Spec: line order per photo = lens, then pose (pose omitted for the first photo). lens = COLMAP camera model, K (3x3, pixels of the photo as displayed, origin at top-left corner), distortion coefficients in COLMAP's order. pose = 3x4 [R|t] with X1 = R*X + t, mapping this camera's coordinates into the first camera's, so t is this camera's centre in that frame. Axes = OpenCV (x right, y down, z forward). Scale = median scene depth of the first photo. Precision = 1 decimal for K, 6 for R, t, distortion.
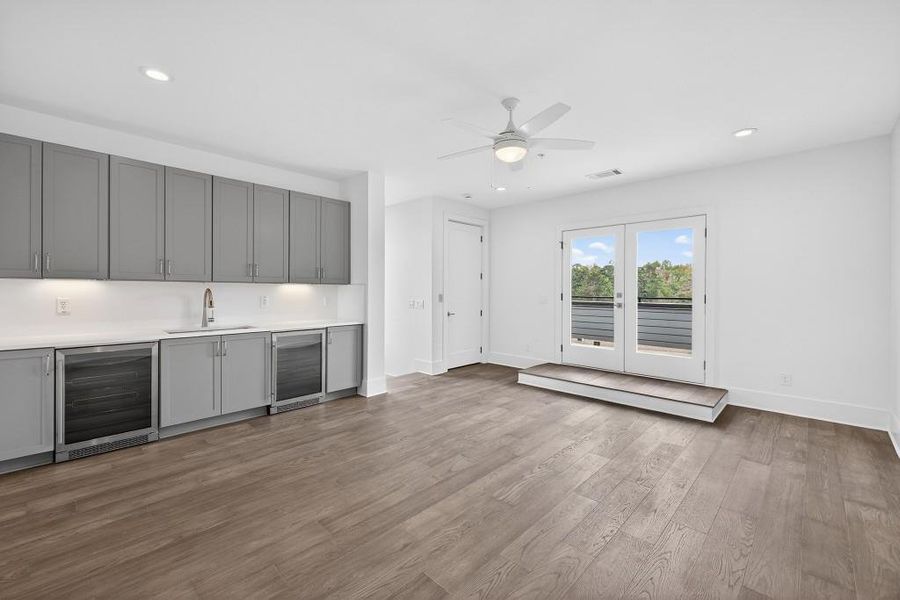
lens RADIAL K [[375.7, 0, 449.3], [0, 375.7, 292.2], [0, 0, 1]] dist [0.010253, -0.000359]
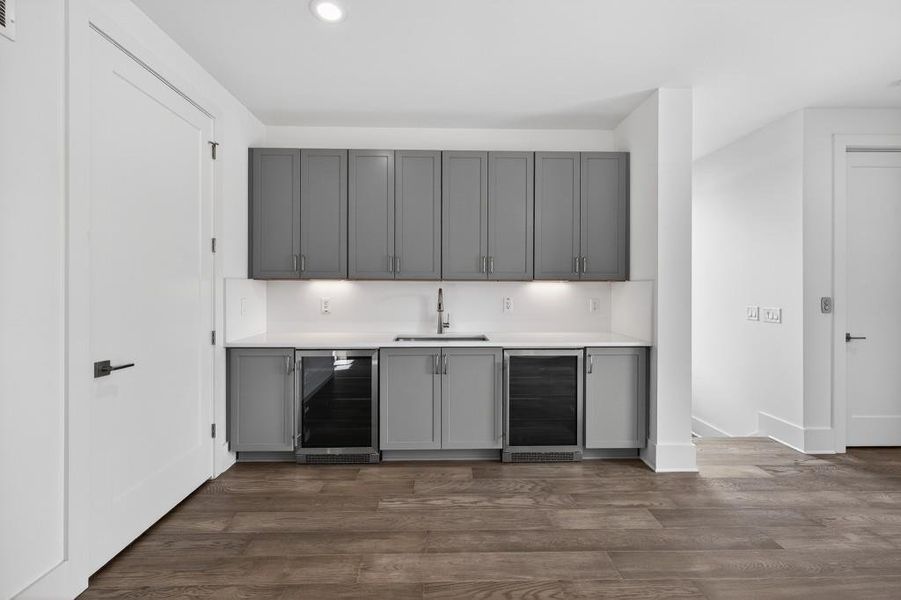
lens RADIAL K [[376.1, 0, 449.8], [0, 376.1, 292.2], [0, 0, 1]] dist [0.010253, -0.000359]
pose [[0.714301, -0.000713, -0.699838, -0.037101], [-0.002730, 0.999989, -0.003804, 0.001759], [0.699833, 0.004628, 0.714292, 0.368502]]
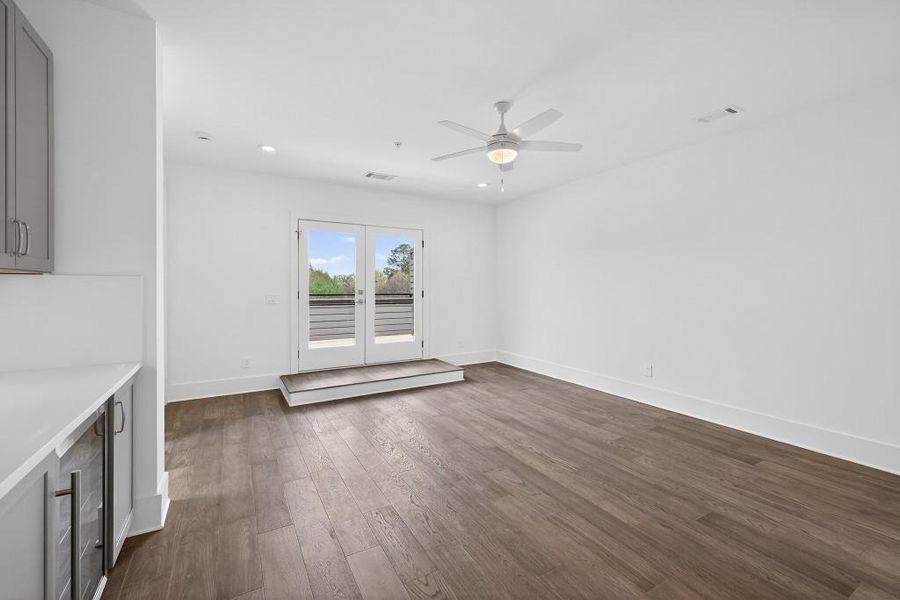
lens RADIAL K [[375.7, 0, 449.3], [0, 375.7, 292.2], [0, 0, 1]] dist [0.010253, -0.000359]
pose [[0.271991, -0.015459, 0.962176, -0.582246], [0.005908, 0.999879, 0.014395, -0.006619], [-0.962282, 0.001769, 0.272049, 0.574718]]
